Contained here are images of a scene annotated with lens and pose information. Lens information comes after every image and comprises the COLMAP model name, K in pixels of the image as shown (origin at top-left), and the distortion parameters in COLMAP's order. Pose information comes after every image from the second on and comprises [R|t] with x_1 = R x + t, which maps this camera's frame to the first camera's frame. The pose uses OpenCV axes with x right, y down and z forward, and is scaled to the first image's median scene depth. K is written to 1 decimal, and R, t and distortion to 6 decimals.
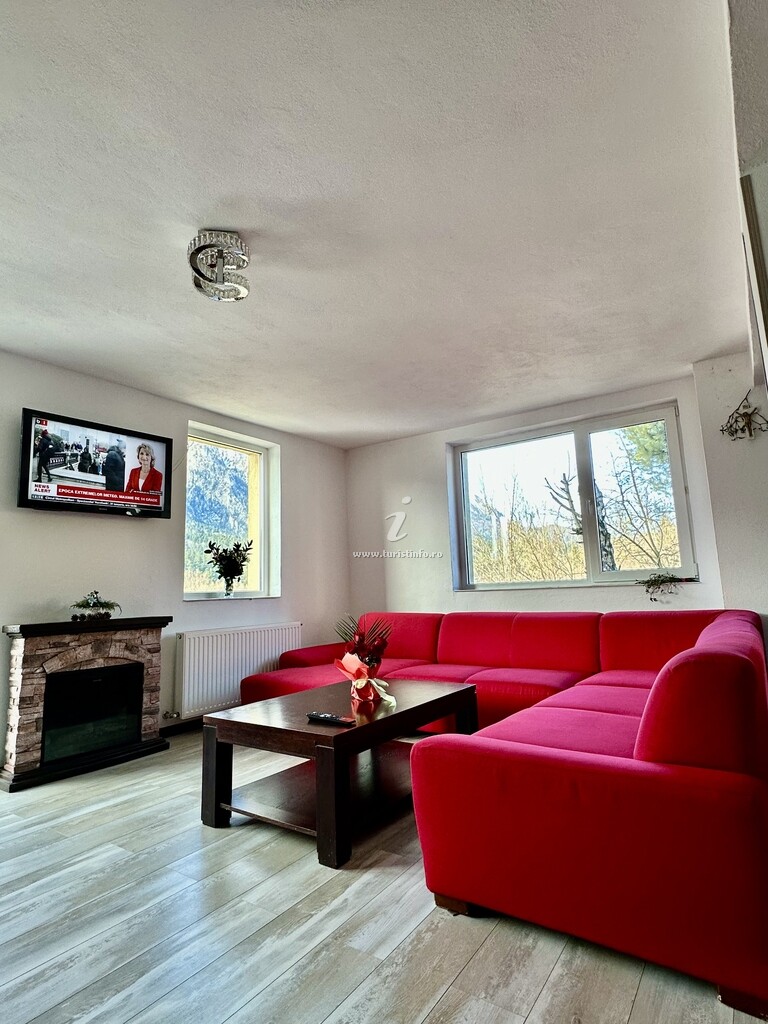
lens RADIAL K [[540.8, 0, 383.2], [0, 540.8, 510.5], [0, 0, 1]] dist [-0.003676, 0.000476]
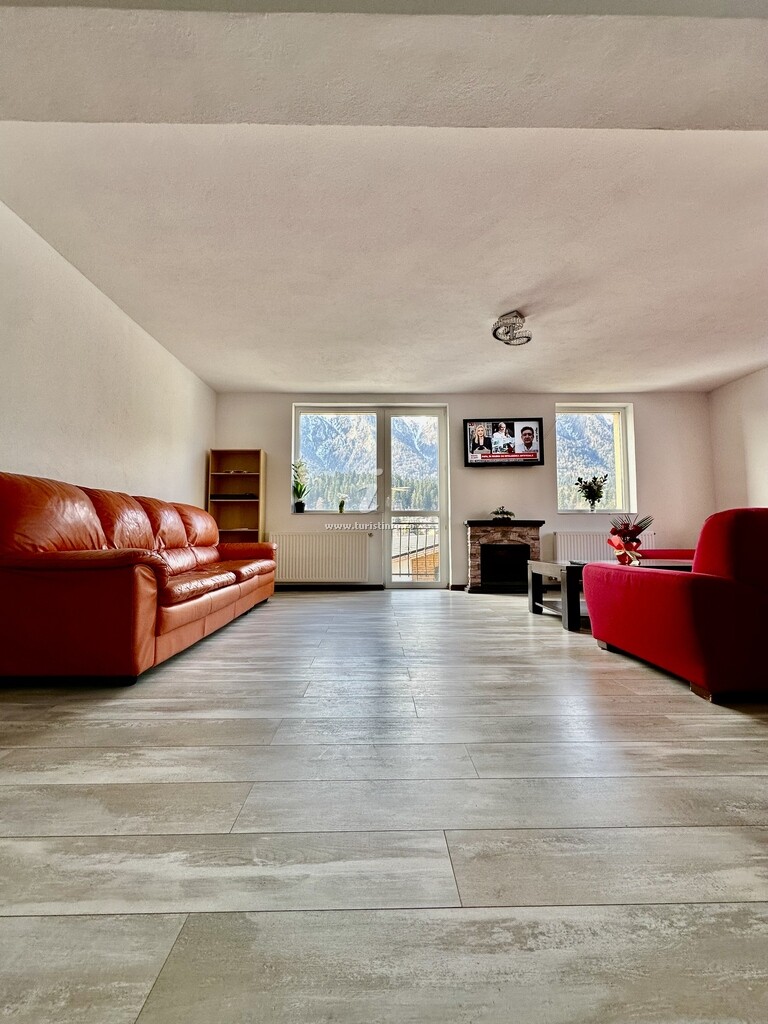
lens RADIAL K [[416.5, 0, 385.2], [0, 416.5, 509.2], [0, 0, 1]] dist [-0.000469, 0.000638]
pose [[0.589289, -0.022404, -0.807612, 0.420136], [0.103106, 0.993527, 0.047672, 0.044839], [0.801316, -0.111362, 0.587785, -0.213260]]
